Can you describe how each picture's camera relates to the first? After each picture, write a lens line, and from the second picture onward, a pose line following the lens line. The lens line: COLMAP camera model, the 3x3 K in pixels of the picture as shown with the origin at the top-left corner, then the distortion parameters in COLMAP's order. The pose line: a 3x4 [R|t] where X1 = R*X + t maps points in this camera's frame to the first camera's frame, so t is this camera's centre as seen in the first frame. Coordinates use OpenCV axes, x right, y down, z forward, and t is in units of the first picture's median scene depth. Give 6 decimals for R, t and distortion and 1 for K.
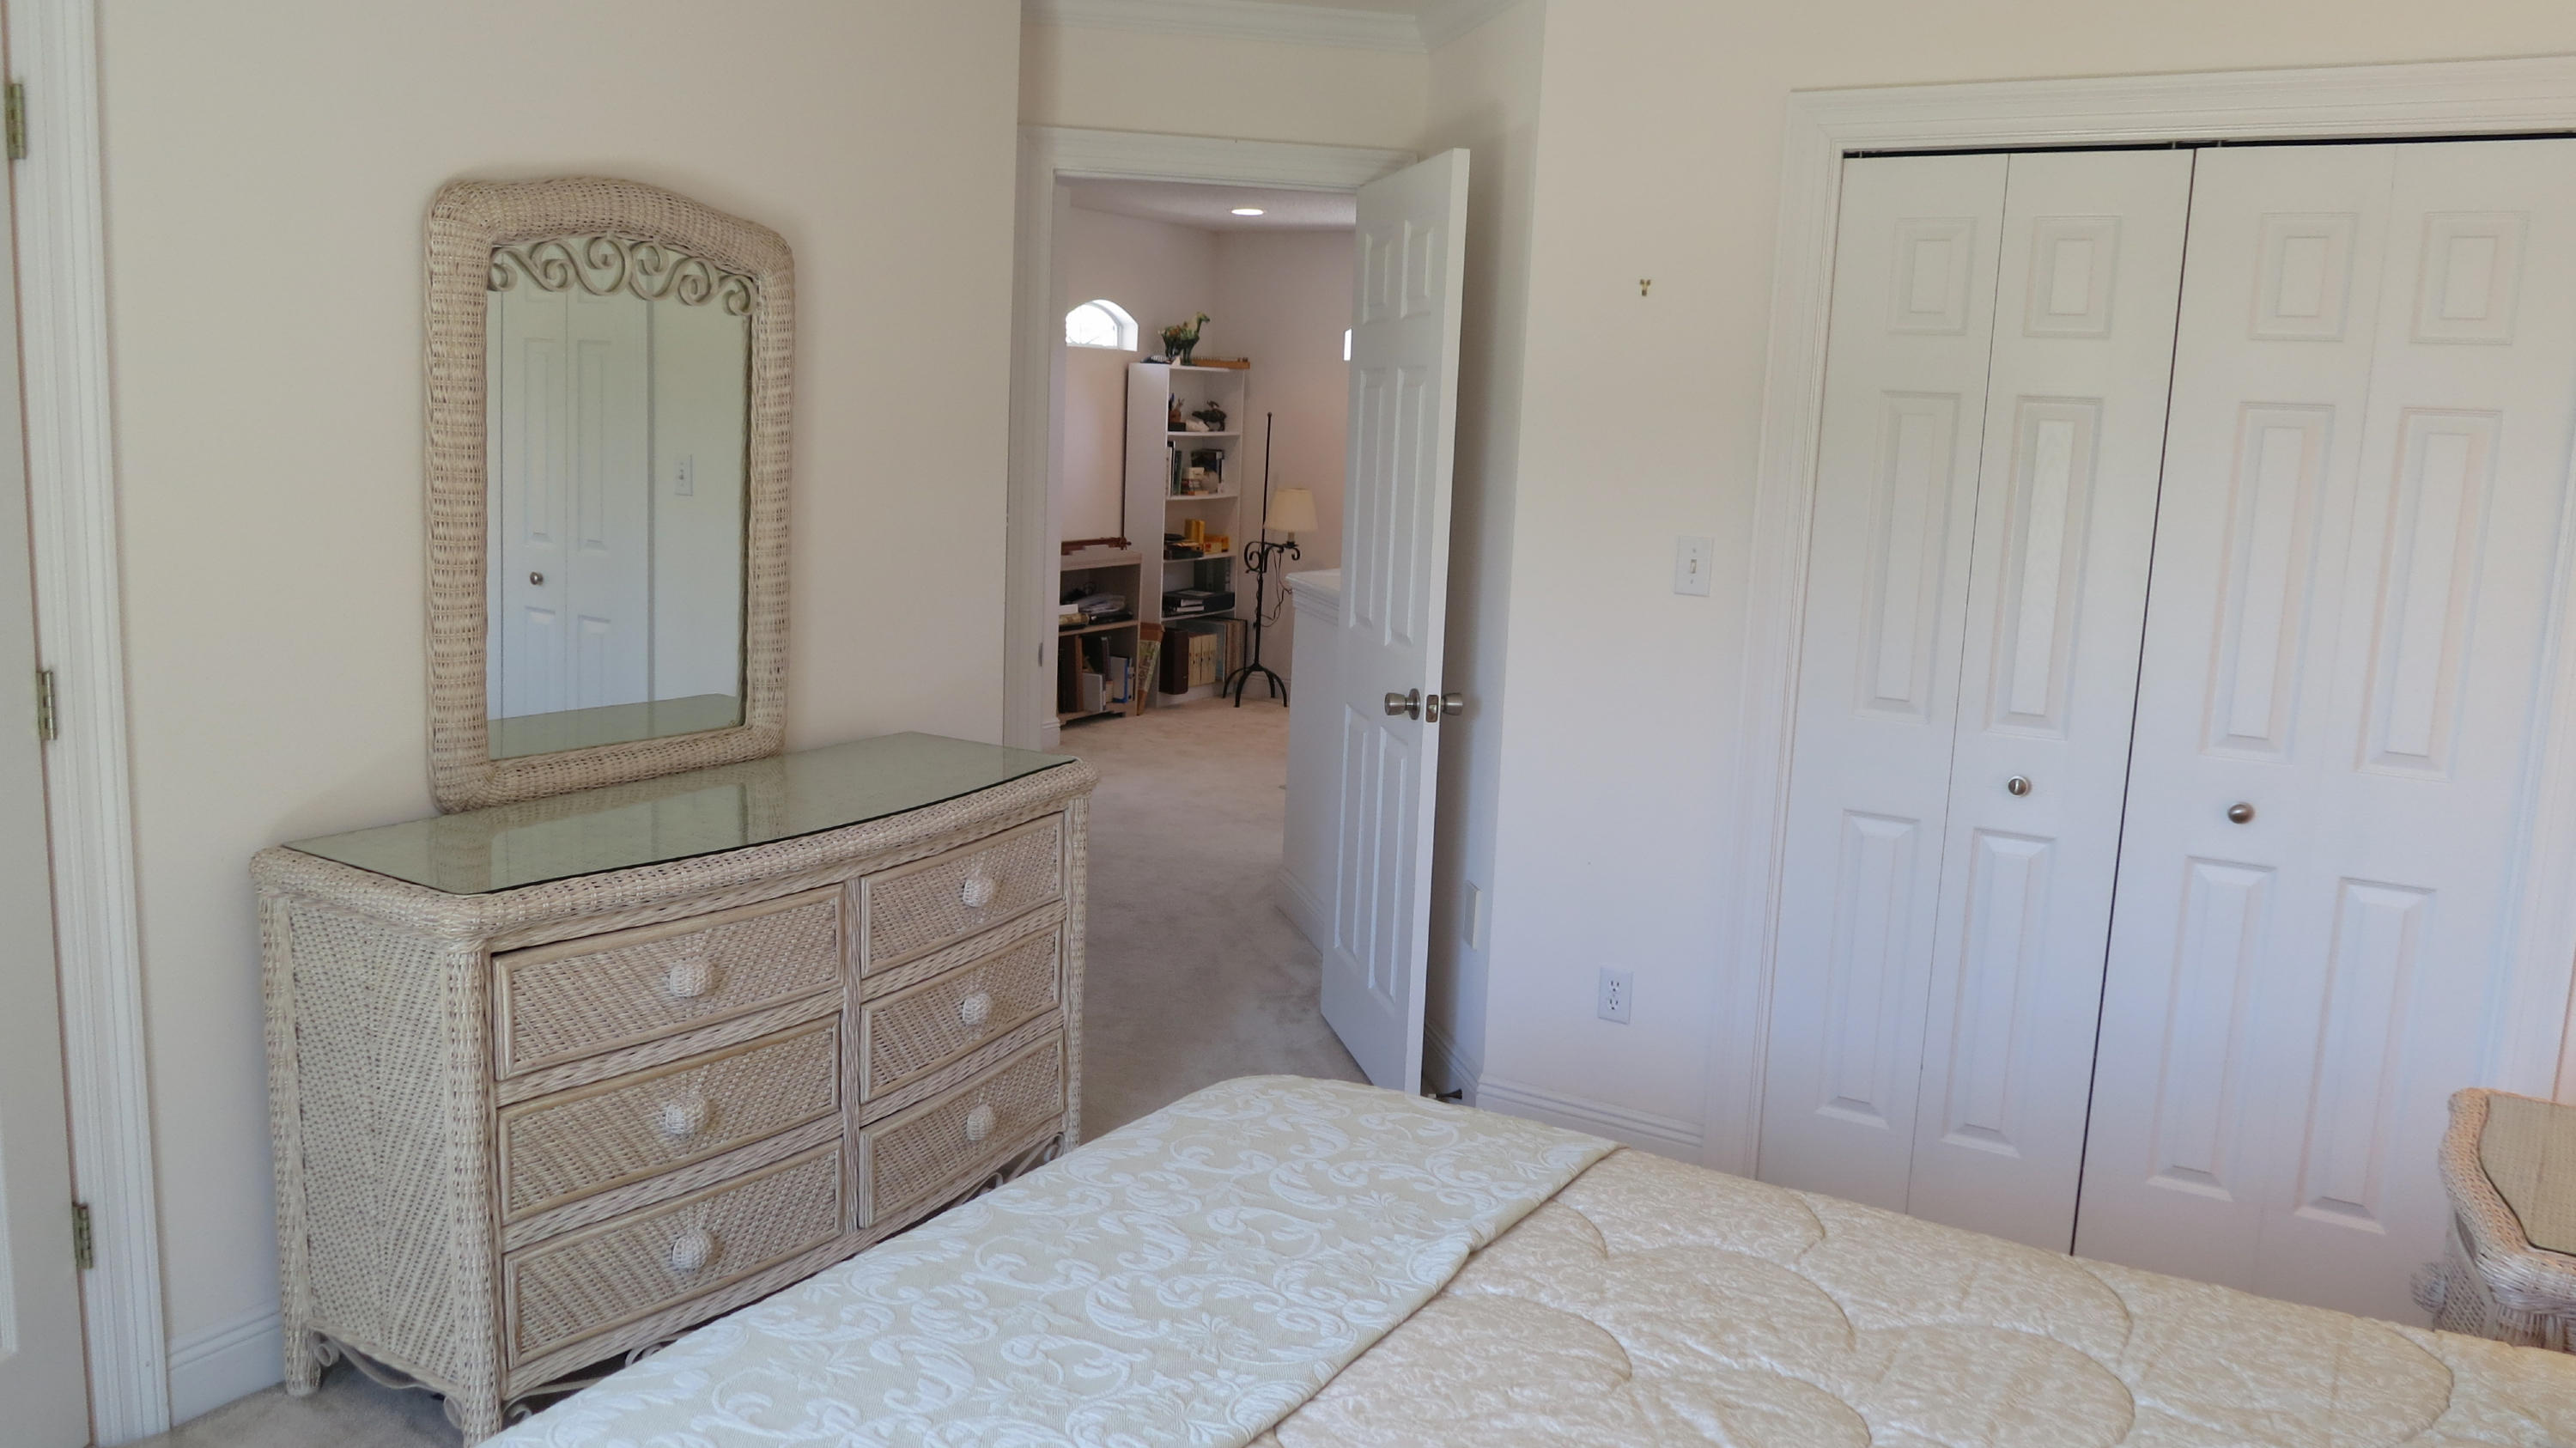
lens RADIAL K [[1849.5, 0, 1288.0], [0, 1849.5, 724.0], [0, 0, 1]] dist [-0.062613, -0.003061]
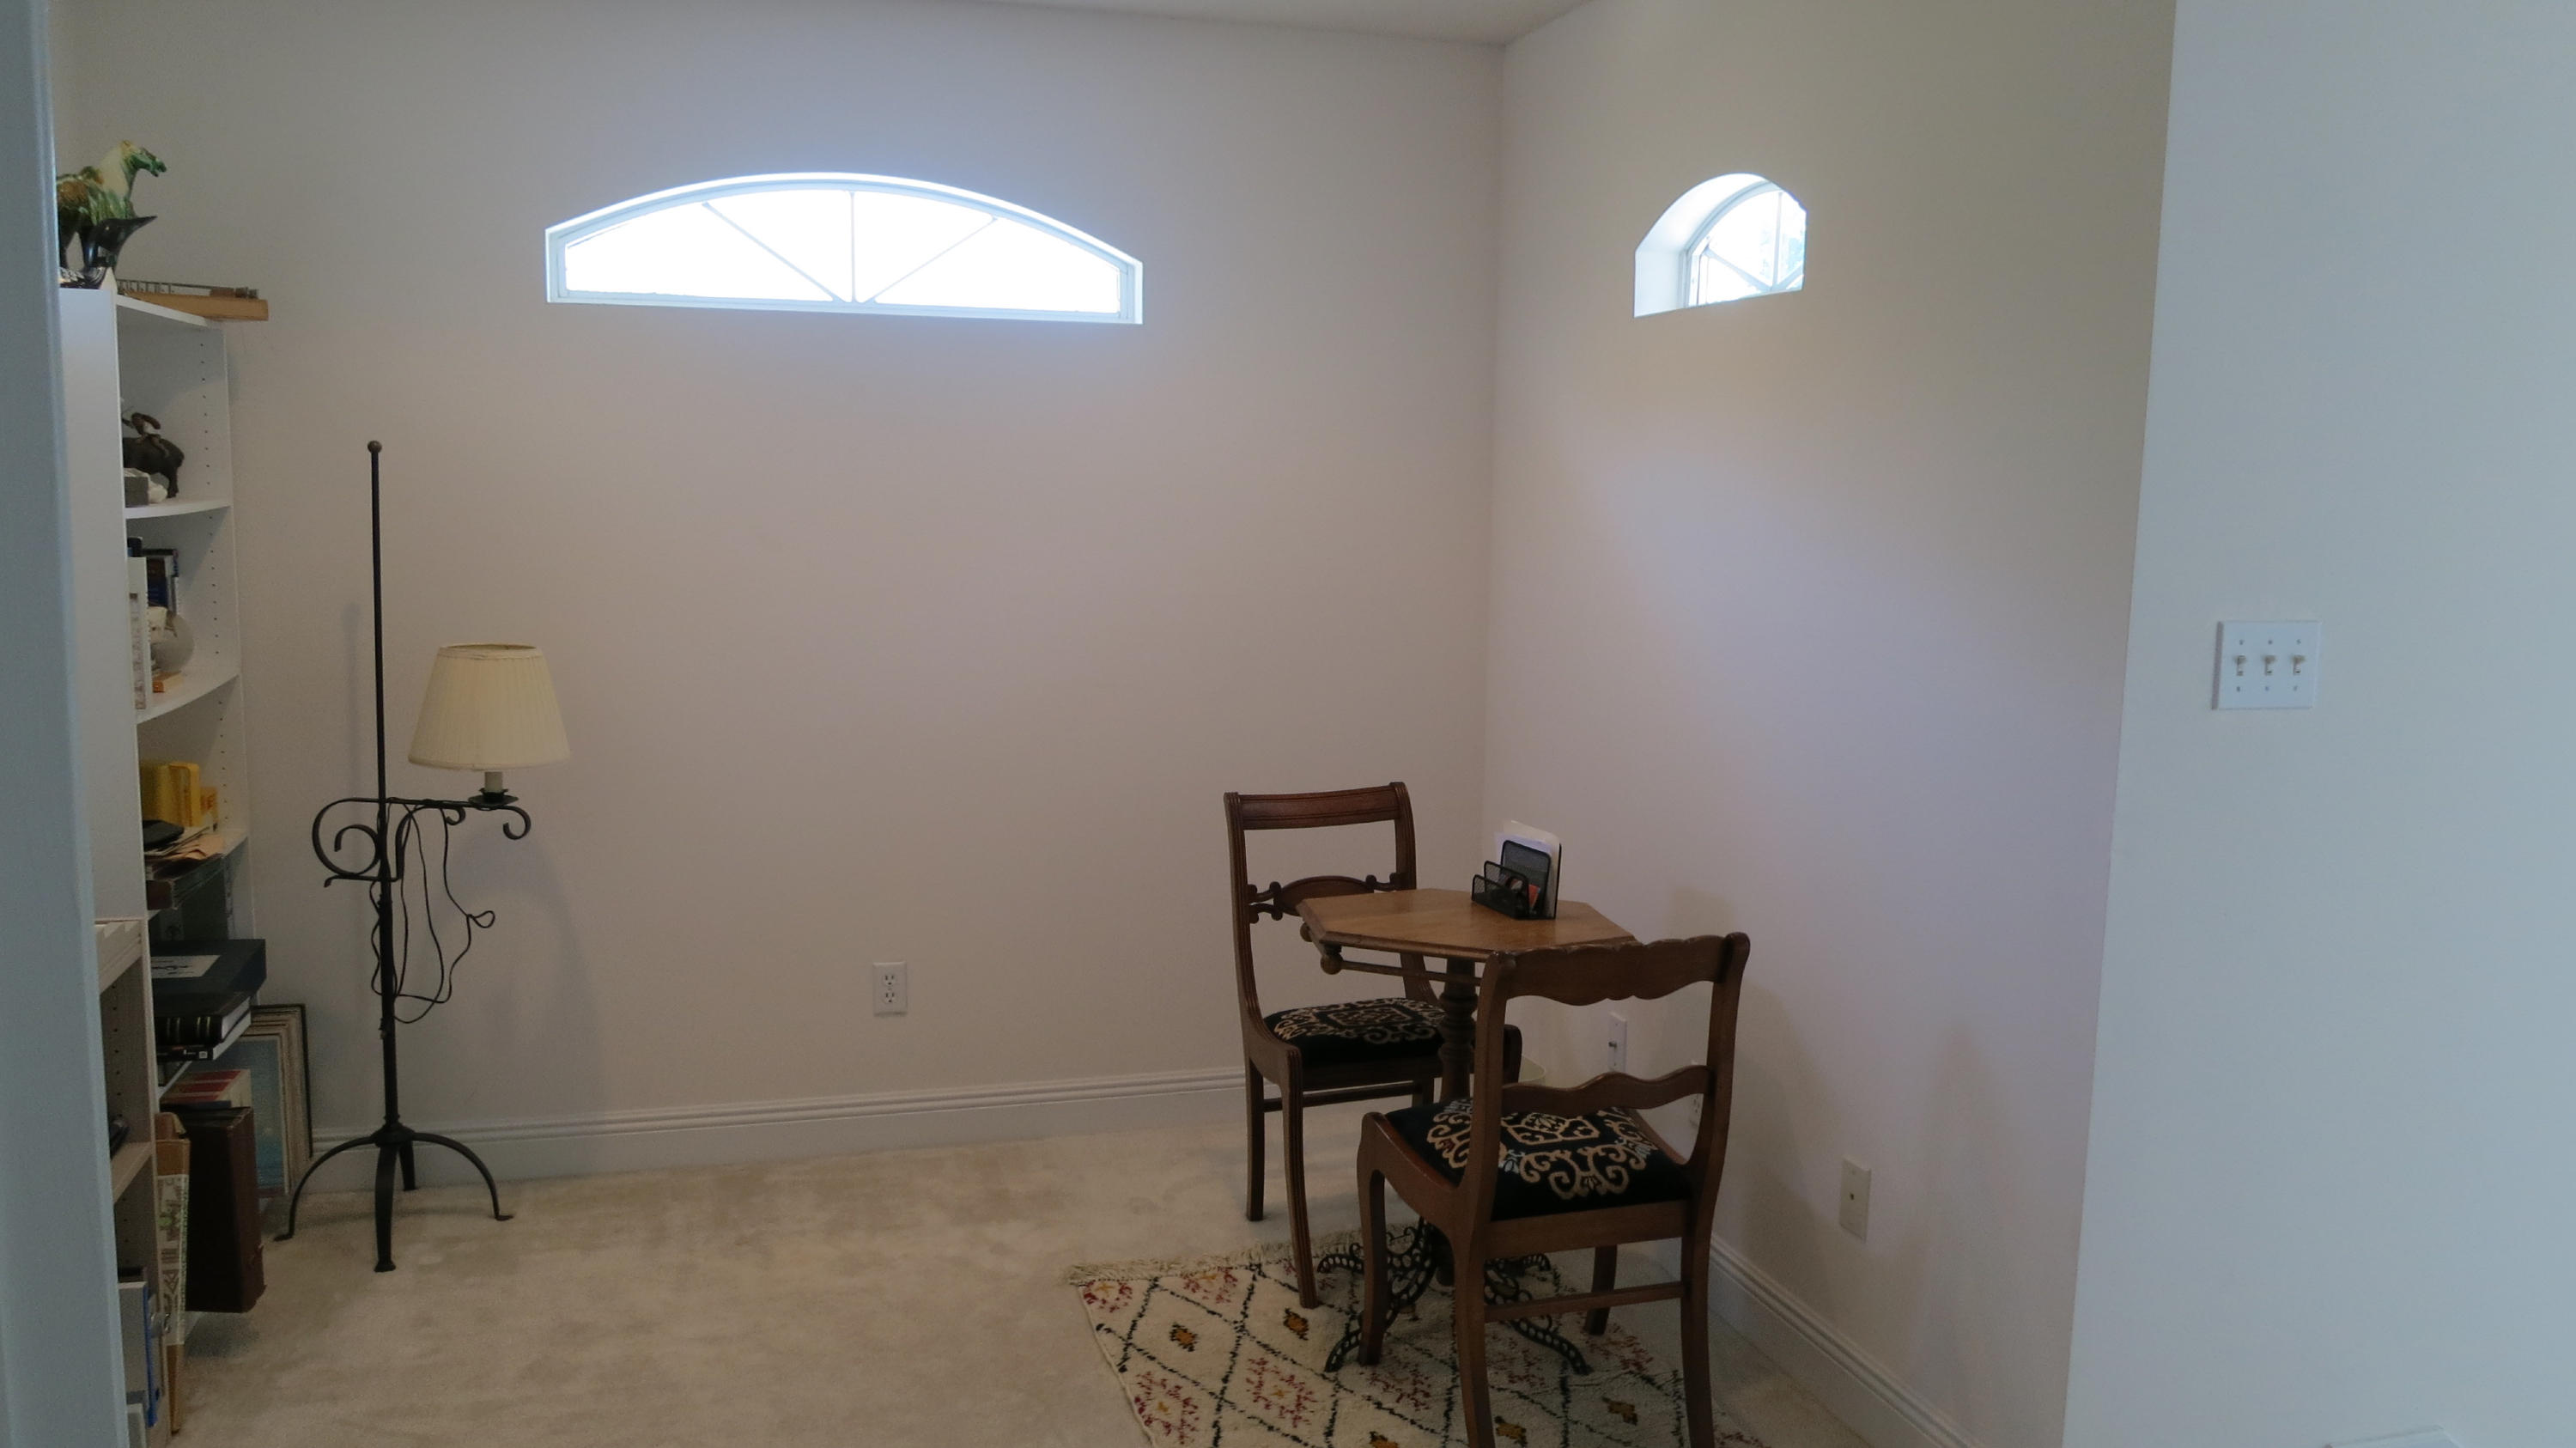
lens RADIAL K [[1849.5, 0, 1288.0], [0, 1849.5, 724.0], [0, 0, 1]] dist [-0.062613, -0.003061]
pose [[0.640893, -0.124451, 0.757474, -0.168313], [0.124327, 0.990571, 0.057556, -0.111722], [-0.757495, 0.057287, 0.650323, 0.636352]]
